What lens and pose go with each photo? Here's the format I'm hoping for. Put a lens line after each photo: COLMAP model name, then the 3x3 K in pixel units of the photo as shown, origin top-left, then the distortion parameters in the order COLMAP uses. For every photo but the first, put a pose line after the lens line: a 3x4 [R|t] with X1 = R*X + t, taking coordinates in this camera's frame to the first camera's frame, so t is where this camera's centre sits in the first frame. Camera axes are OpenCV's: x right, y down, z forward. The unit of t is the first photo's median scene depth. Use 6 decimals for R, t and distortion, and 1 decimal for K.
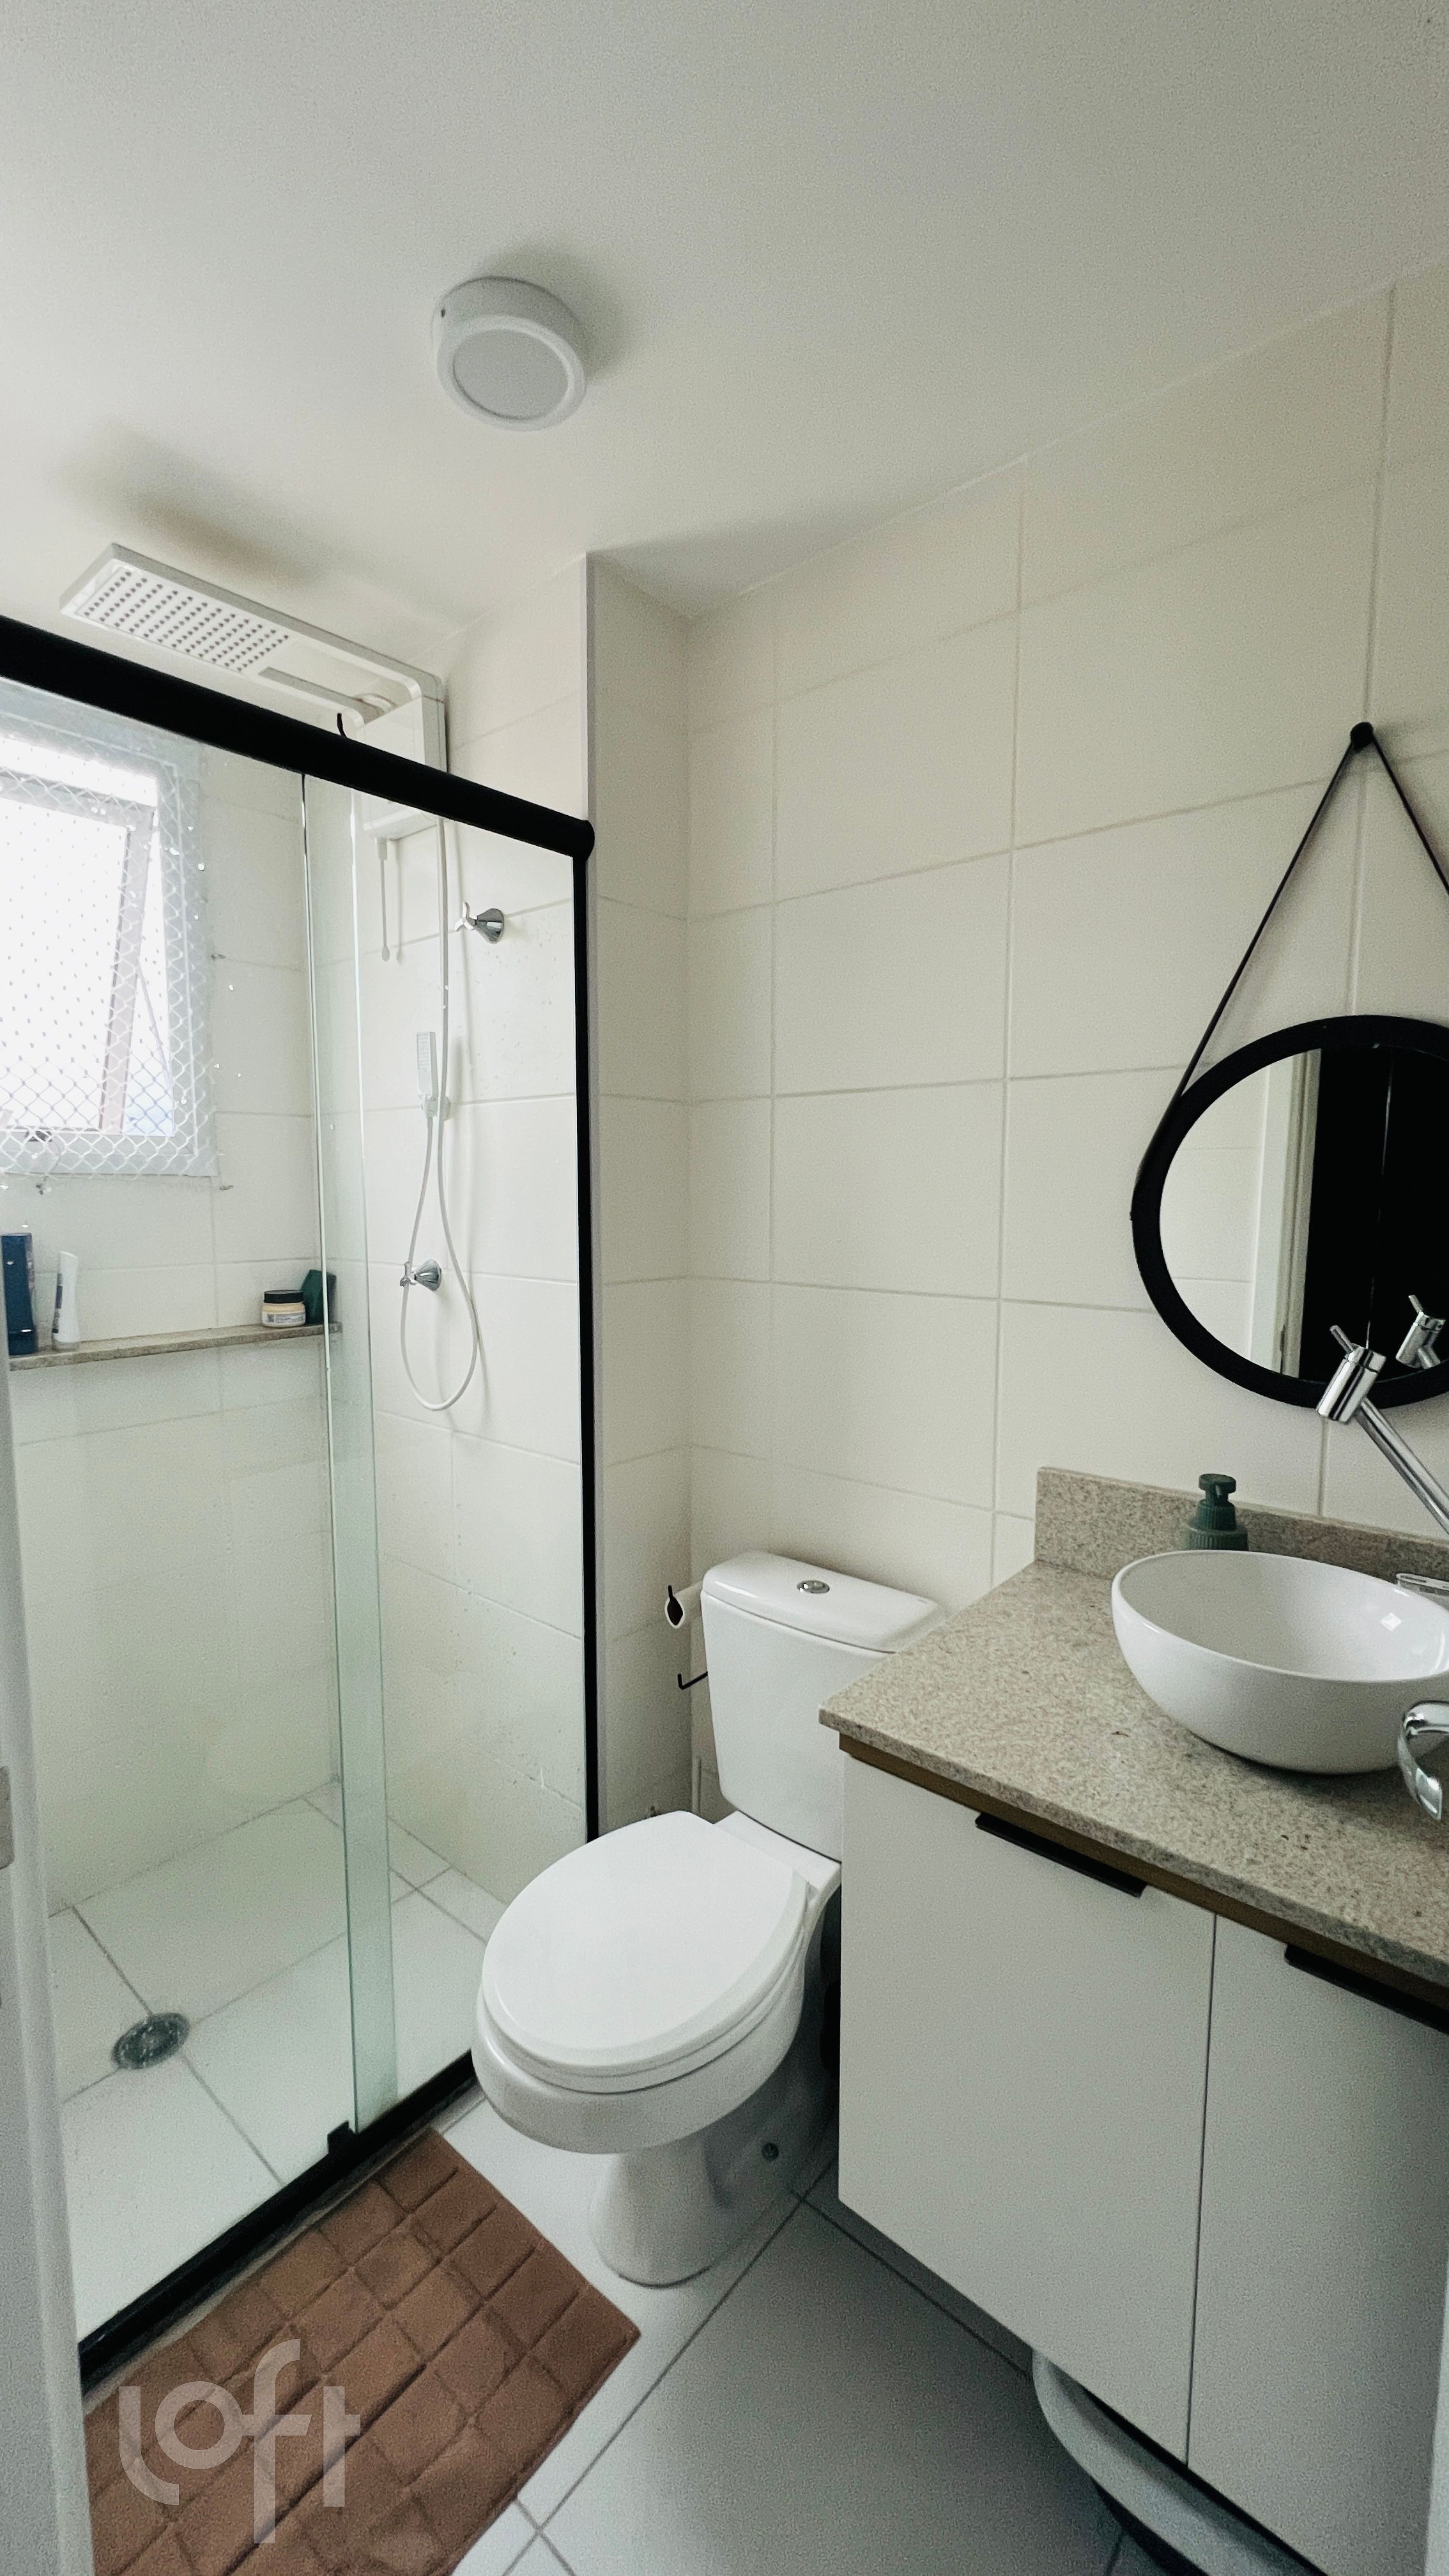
lens RADIAL K [[1025.1, 0, 724.5], [0, 1025.1, 1288.0], [0, 0, 1]] dist [-0.001608, -0.000069]
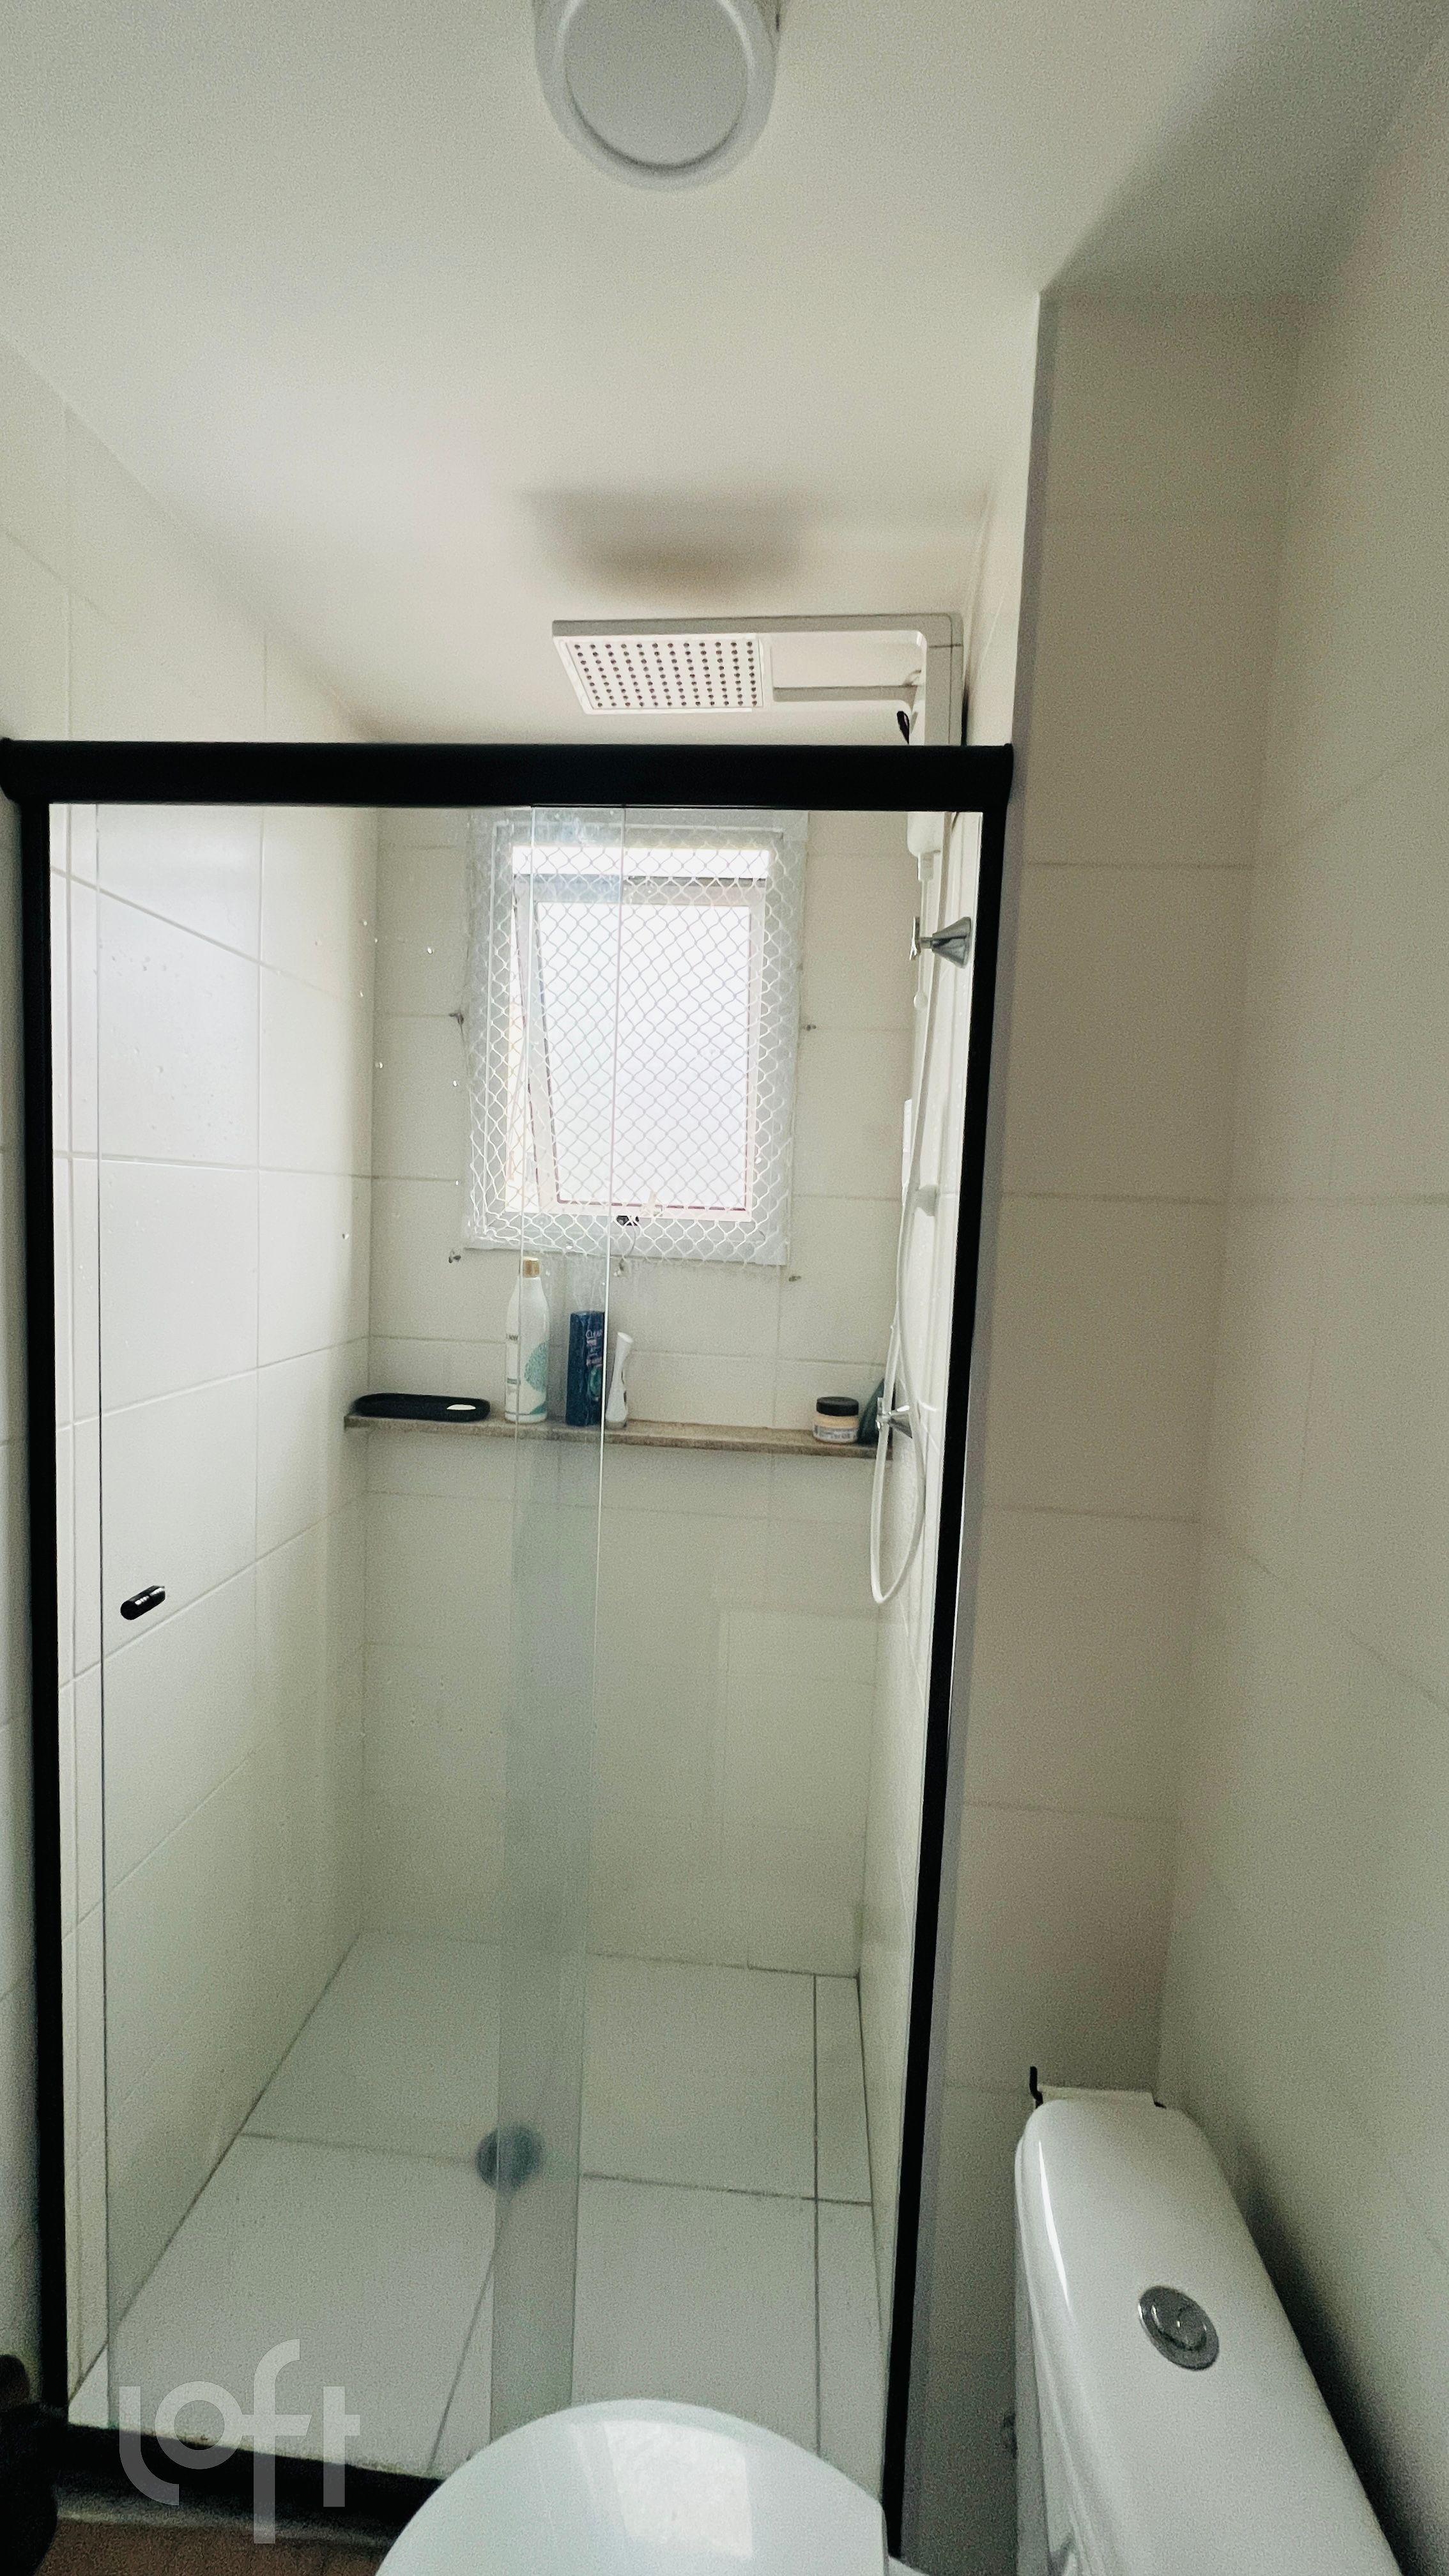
lens RADIAL K [[1036.5, 0, 717.8], [0, 1036.5, 1287.4], [0, 0, 1]] dist [-0.002401, -0.000013]
pose [[0.582436, 0.087634, -0.808139, 0.235822], [-0.125917, 0.991898, 0.016811, -0.105353], [0.803065, 0.091967, 0.588752, 0.439917]]
